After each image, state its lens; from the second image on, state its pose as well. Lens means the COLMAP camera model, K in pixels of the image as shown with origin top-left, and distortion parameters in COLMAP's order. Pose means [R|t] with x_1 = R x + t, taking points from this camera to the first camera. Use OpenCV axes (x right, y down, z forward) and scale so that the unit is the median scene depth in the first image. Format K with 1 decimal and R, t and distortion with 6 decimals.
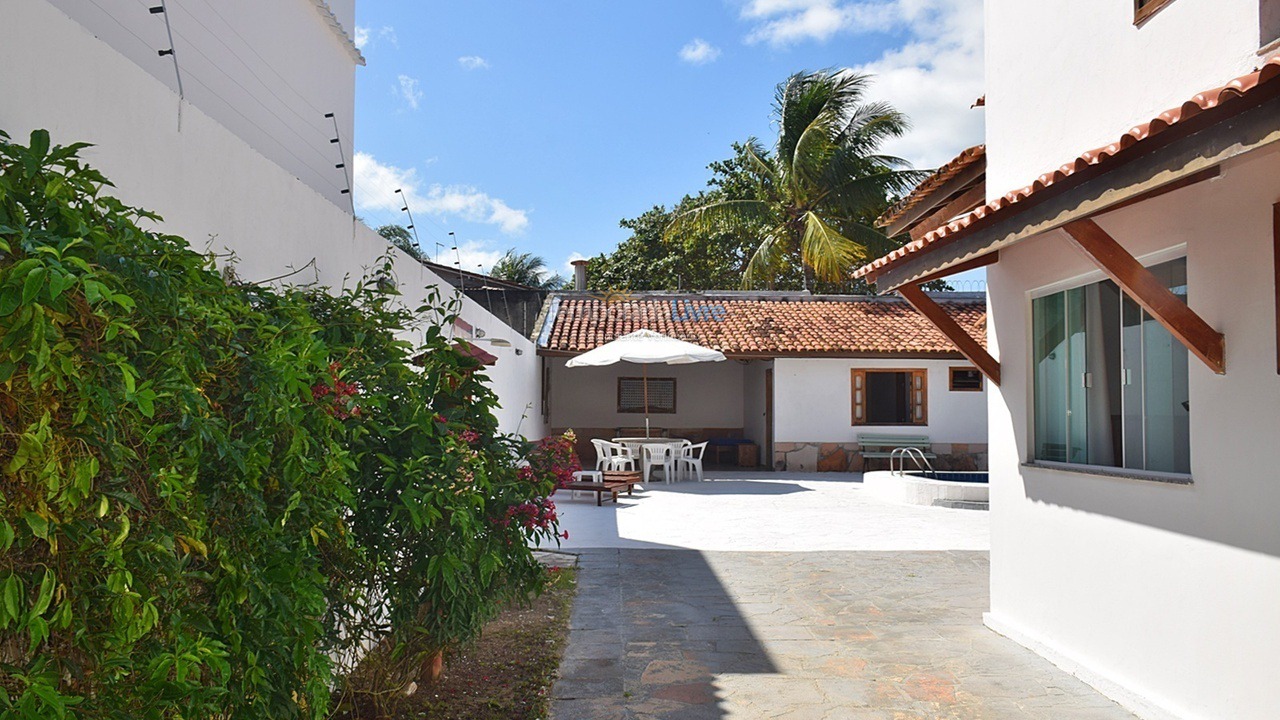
lens RADIAL K [[1059.5, 0, 640.0], [0, 1059.5, 360.0], [0, 0, 1]] dist [0.007062, -0.006435]
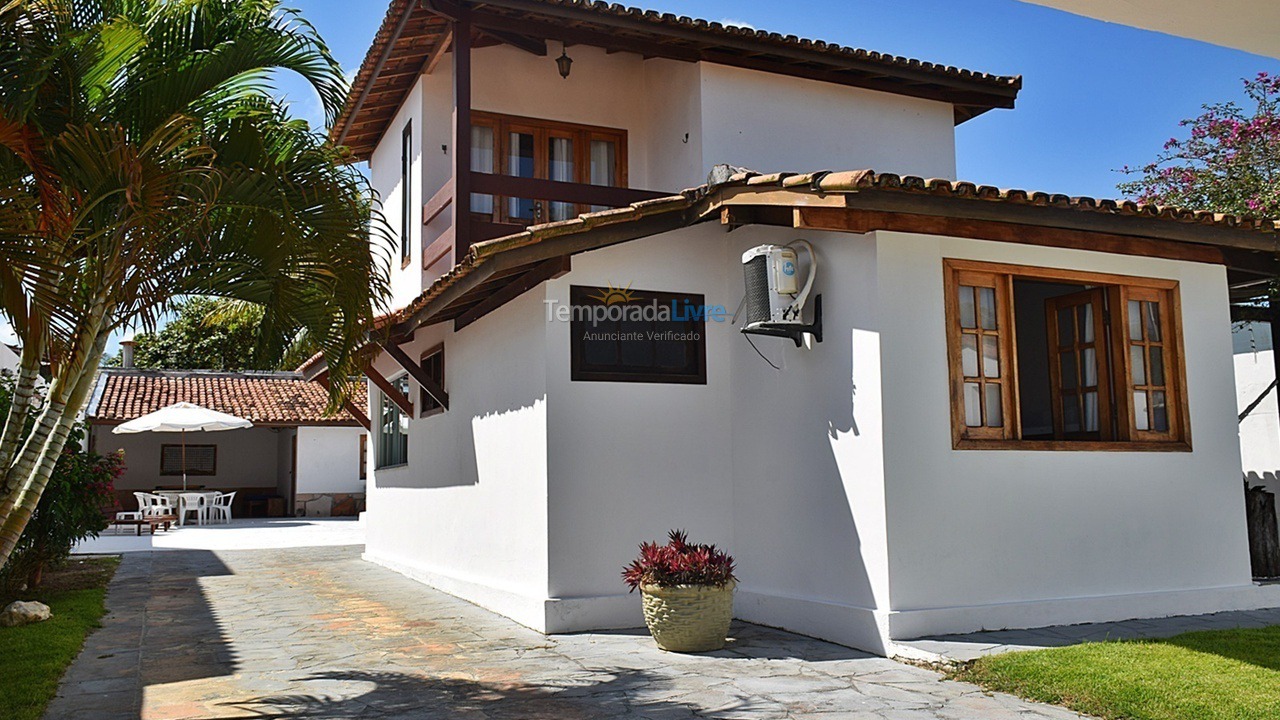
lens RADIAL K [[1059.5, 0, 640.0], [0, 1059.5, 360.0], [0, 0, 1]] dist [0.007062, -0.006435]
pose [[0.922558, 0.027029, 0.384911, 0.015237], [0.001198, 0.997338, -0.072905, 0.011795], [-0.385857, 0.067720, 0.920070, -0.317409]]
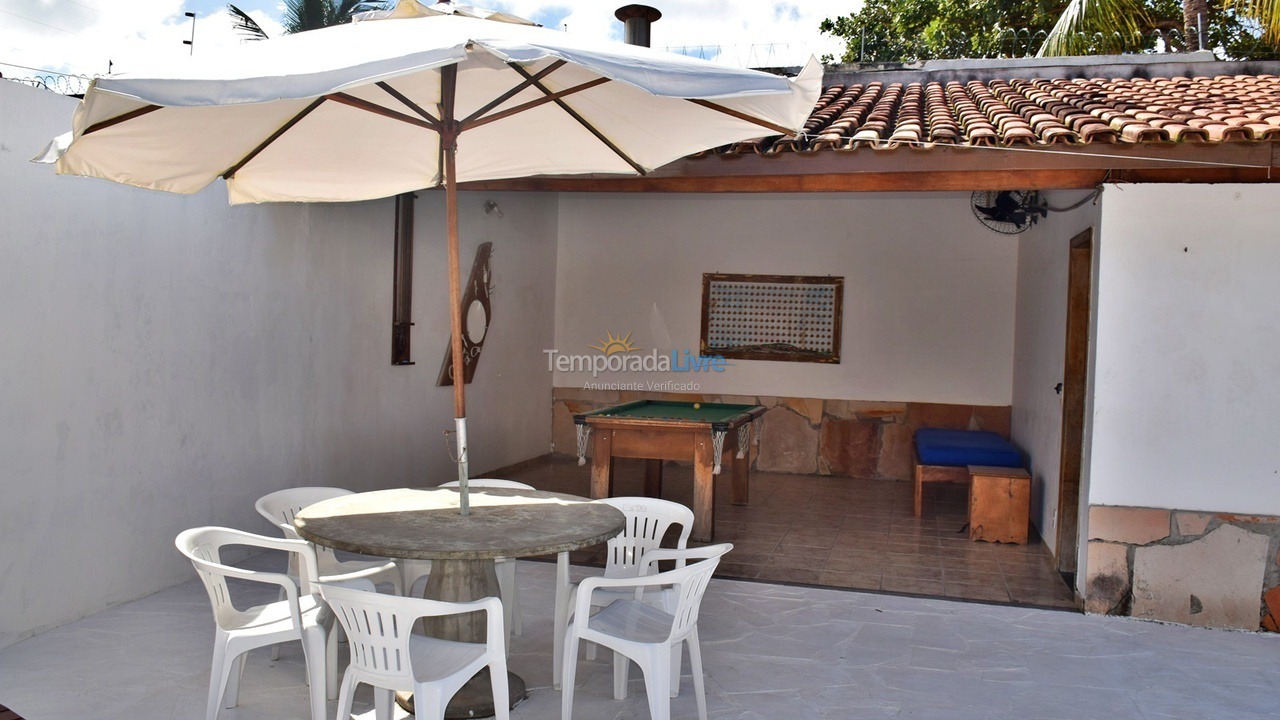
lens RADIAL K [[1059.5, 0, 640.0], [0, 1059.5, 360.0], [0, 0, 1]] dist [0.007062, -0.006435]
pose [[0.958832, 0.038053, -0.281414, 0.092176], [-0.017082, 0.996916, 0.076600, 0.022865], [0.283461, -0.068639, 0.956524, 0.710290]]
